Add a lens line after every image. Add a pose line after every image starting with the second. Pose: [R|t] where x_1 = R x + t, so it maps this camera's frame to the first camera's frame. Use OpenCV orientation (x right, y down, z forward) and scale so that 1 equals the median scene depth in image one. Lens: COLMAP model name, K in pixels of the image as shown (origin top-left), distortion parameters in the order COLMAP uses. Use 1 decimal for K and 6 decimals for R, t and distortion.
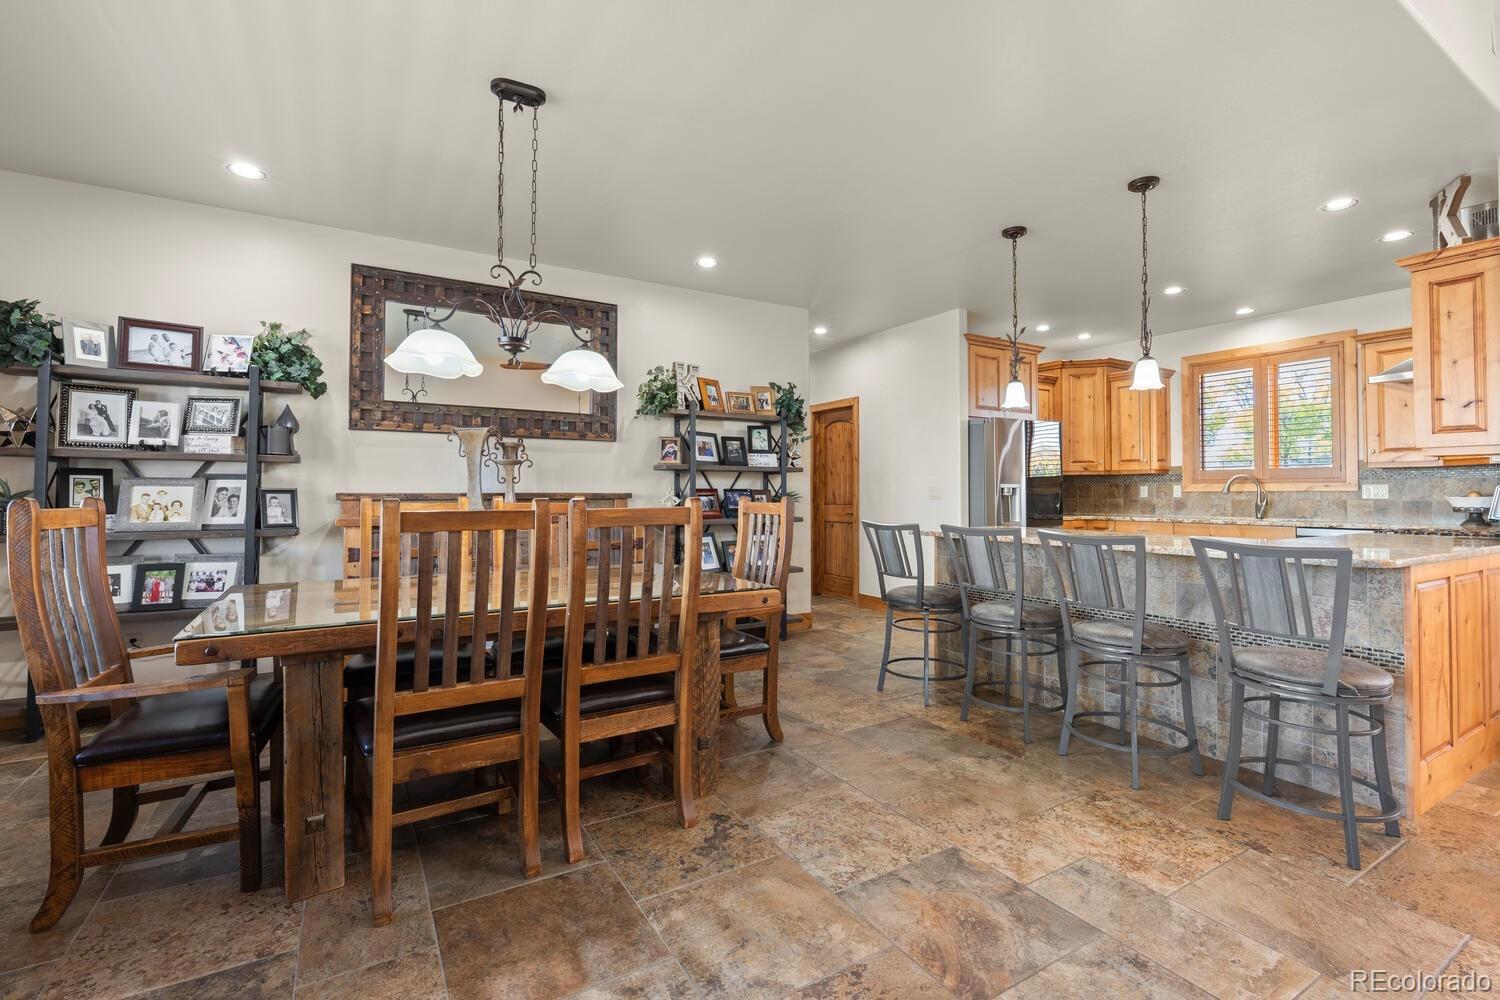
lens RADIAL K [[668.7, 0, 751.0], [0, 668.7, 480.9], [0, 0, 1]] dist [-0.005567, 0.000777]
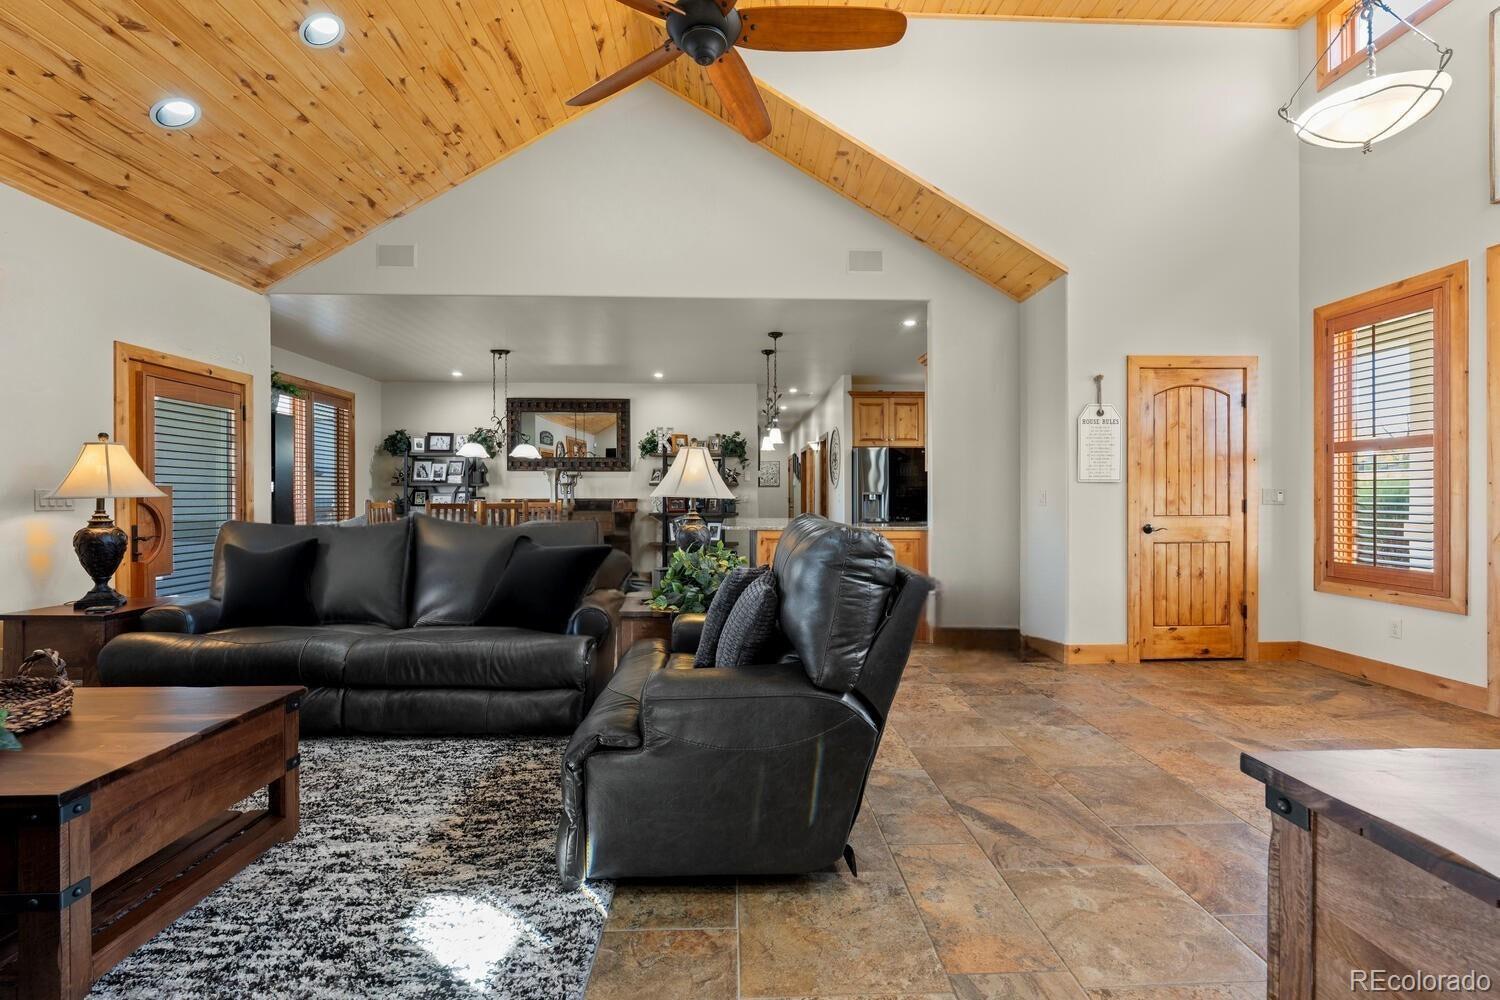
lens RADIAL K [[668.7, 0, 752.2], [0, 668.7, 500.9], [0, 0, 1]] dist [-0.005567, 0.000777]
pose [[0.873582, 0.001102, -0.486676, 1.030875], [0.009285, 0.999778, 0.018930, -0.008566], [0.486589, -0.021056, 0.873377, -0.489411]]
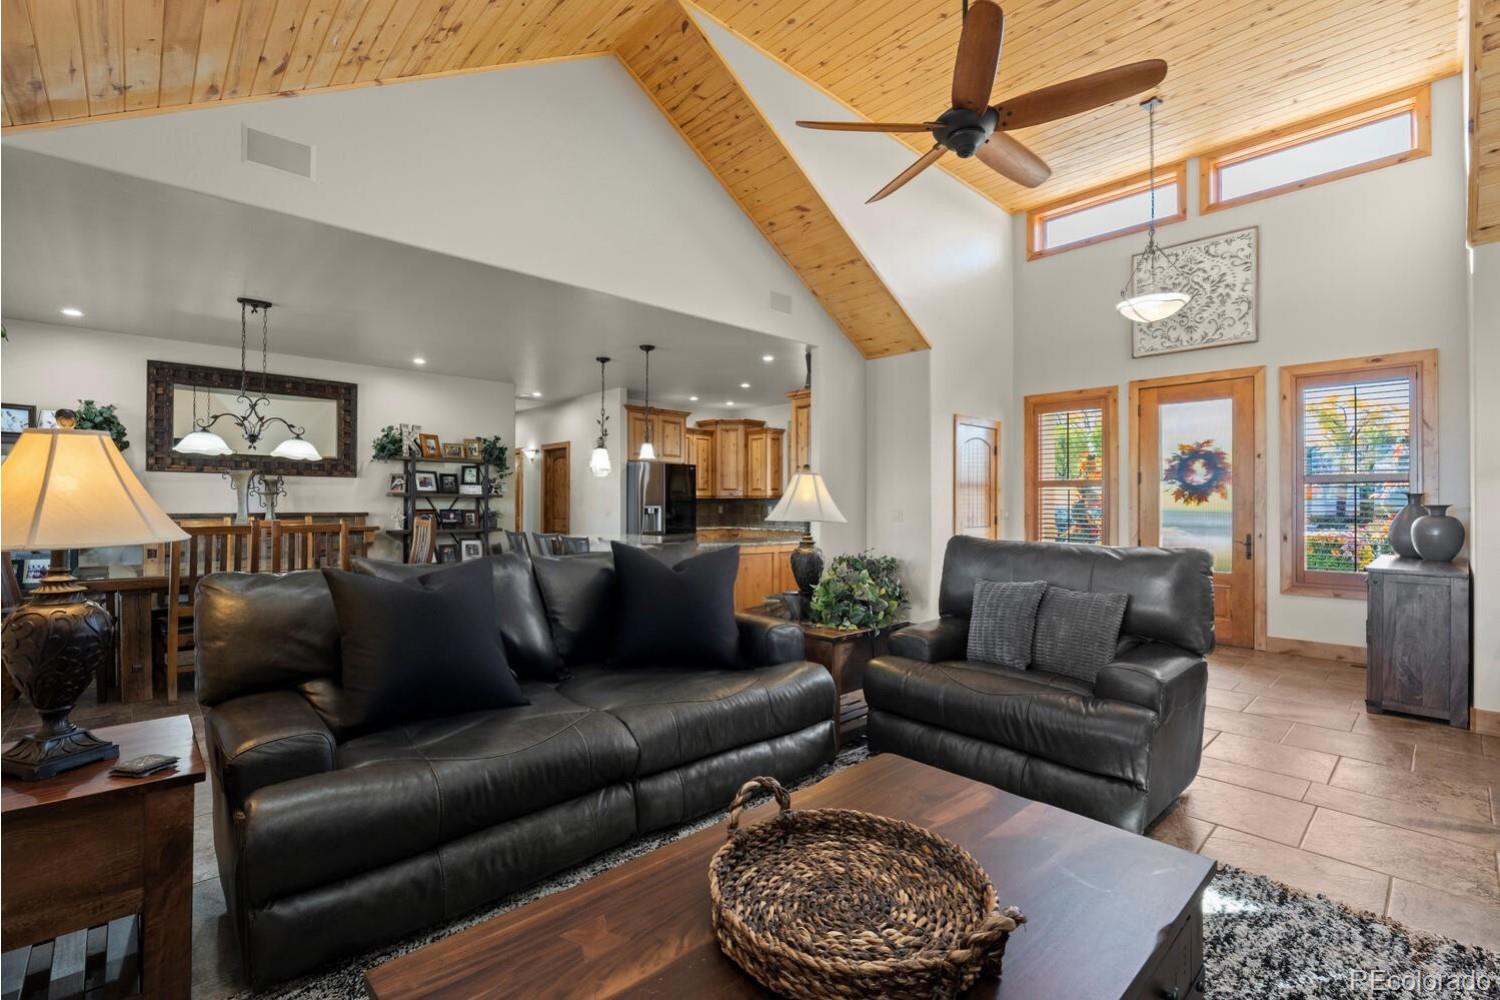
lens RADIAL K [[668.7, 0, 753.4], [0, 668.7, 502.1], [0, 0, 1]] dist [-0.005567, 0.000777]
pose [[0.977674, 0.004250, 0.210083, 0.346863], [-0.007541, 0.999861, 0.014866, -0.033313], [-0.209991, -0.016118, 0.977570, -0.623735]]
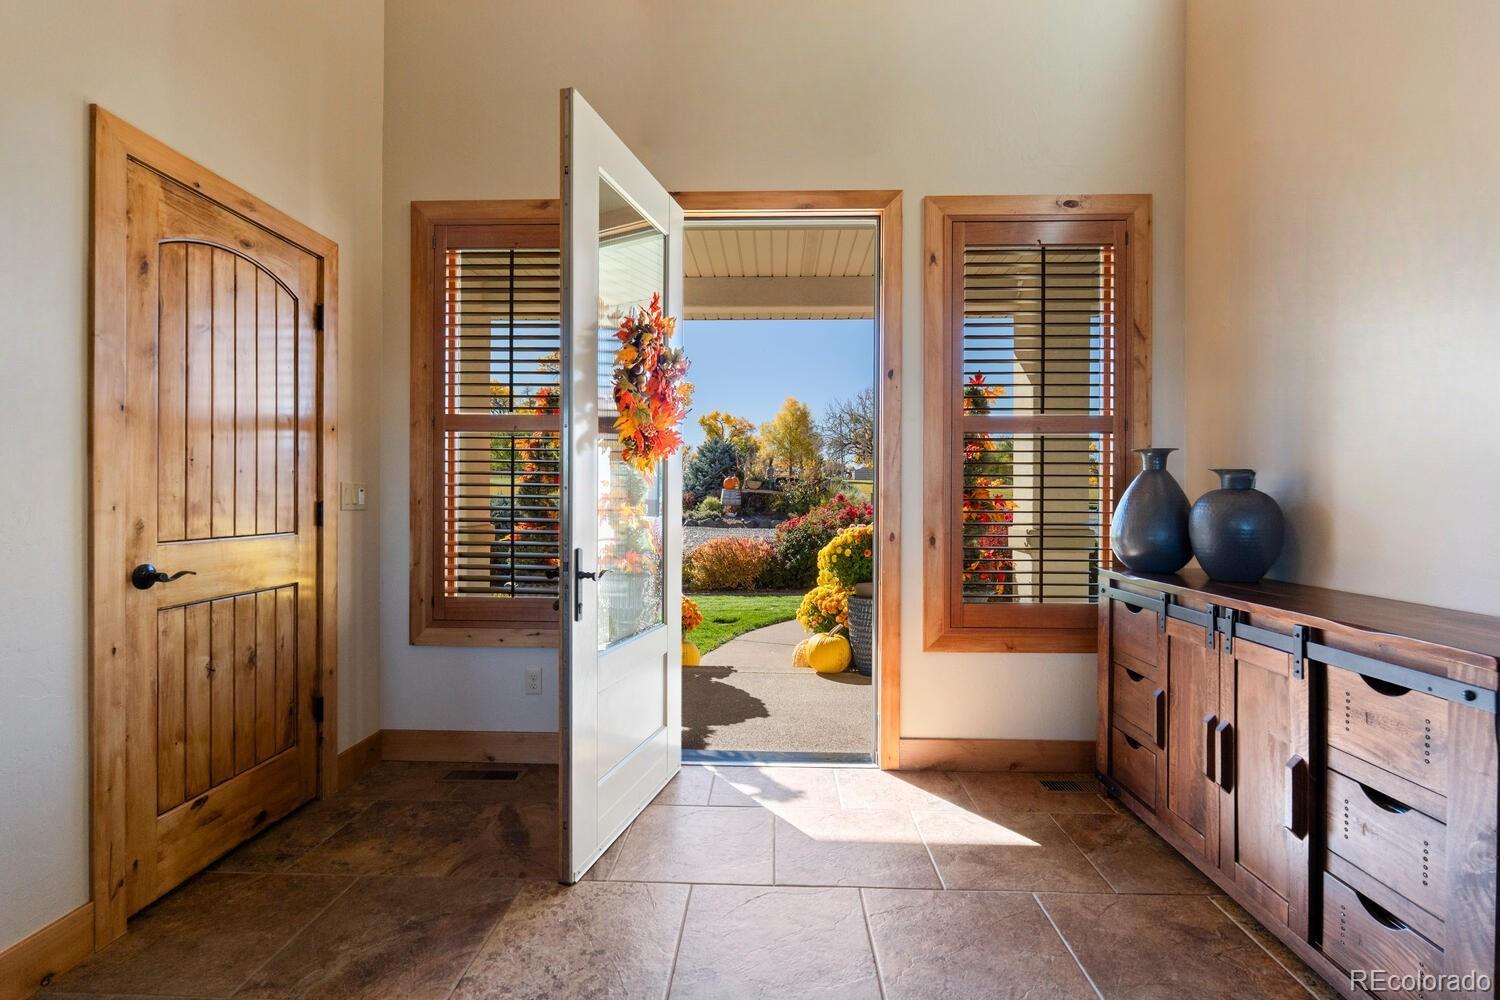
lens RADIAL K [[668.7, 0, 751.9], [0, 668.7, 499.7], [0, 0, 1]] dist [-0.005567, 0.000777]
pose [[0.548894, 0.002262, 0.835889, 0.933456], [-0.018675, 0.999780, 0.009558, 0.001748], [-0.835683, -0.020857, 0.548816, 0.140318]]
